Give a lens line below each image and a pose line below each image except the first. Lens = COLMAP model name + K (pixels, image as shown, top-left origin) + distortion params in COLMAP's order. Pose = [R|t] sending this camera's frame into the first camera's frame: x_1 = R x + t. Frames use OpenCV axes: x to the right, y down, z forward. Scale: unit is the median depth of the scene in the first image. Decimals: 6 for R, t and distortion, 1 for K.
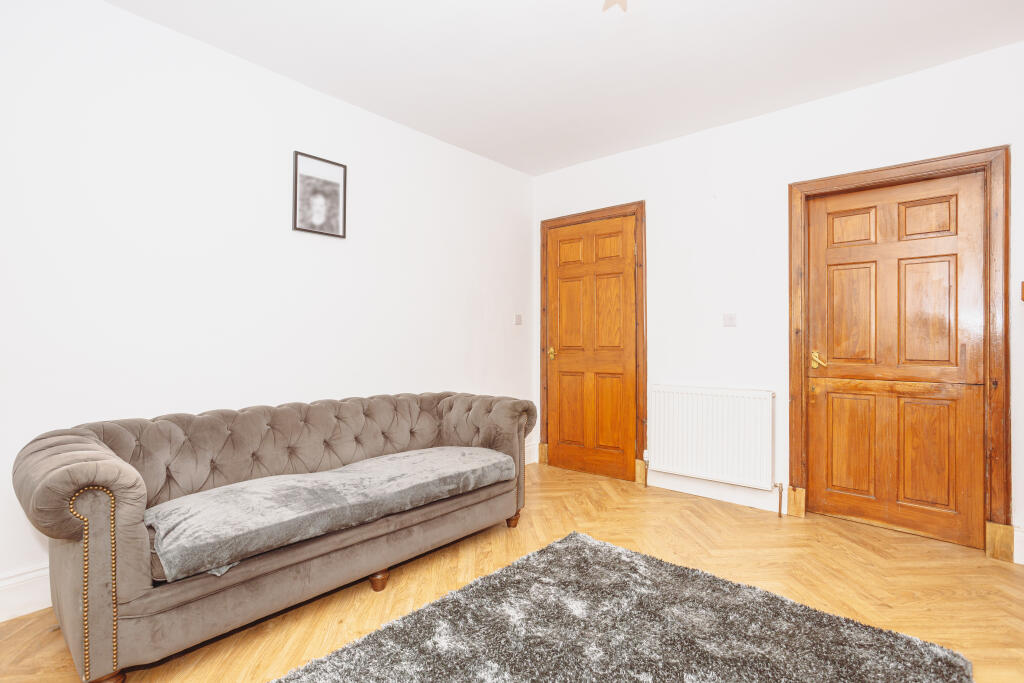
lens RADIAL K [[515.4, 0, 513.5], [0, 515.4, 342.9], [0, 0, 1]] dist [0.003317, 0.005461]
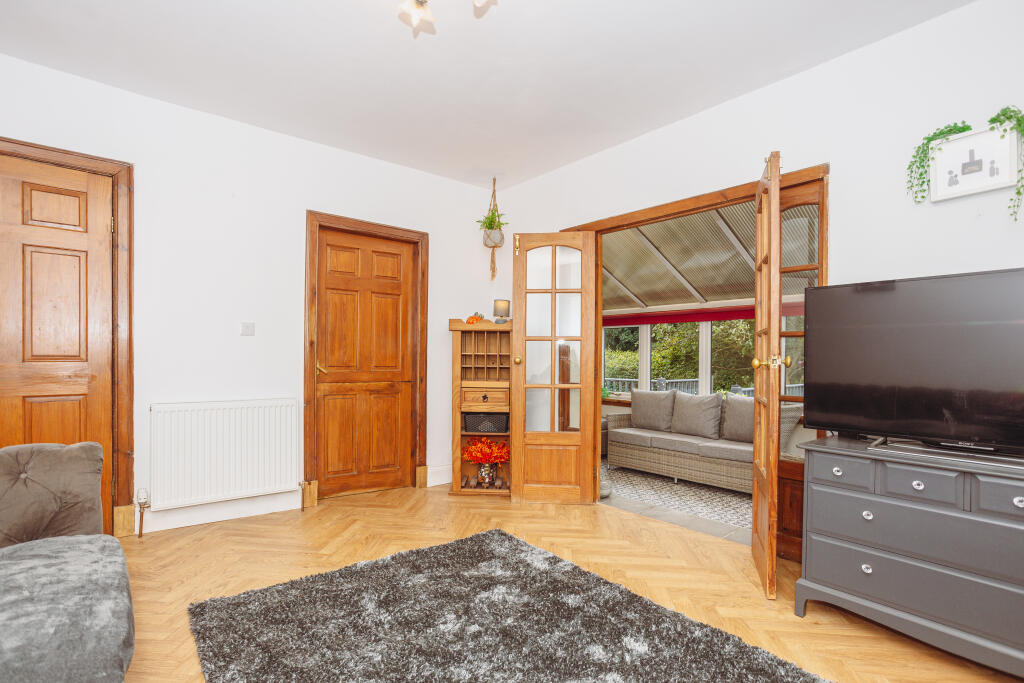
lens RADIAL K [[515.4, 0, 515.3], [0, 515.4, 348.3], [0, 0, 1]] dist [0.003317, 0.005461]
pose [[0.167318, 0.006119, 0.985884, -0.488406], [-0.023409, 0.999723, -0.002232, -0.019109], [-0.985625, -0.022705, 0.167415, 0.370481]]
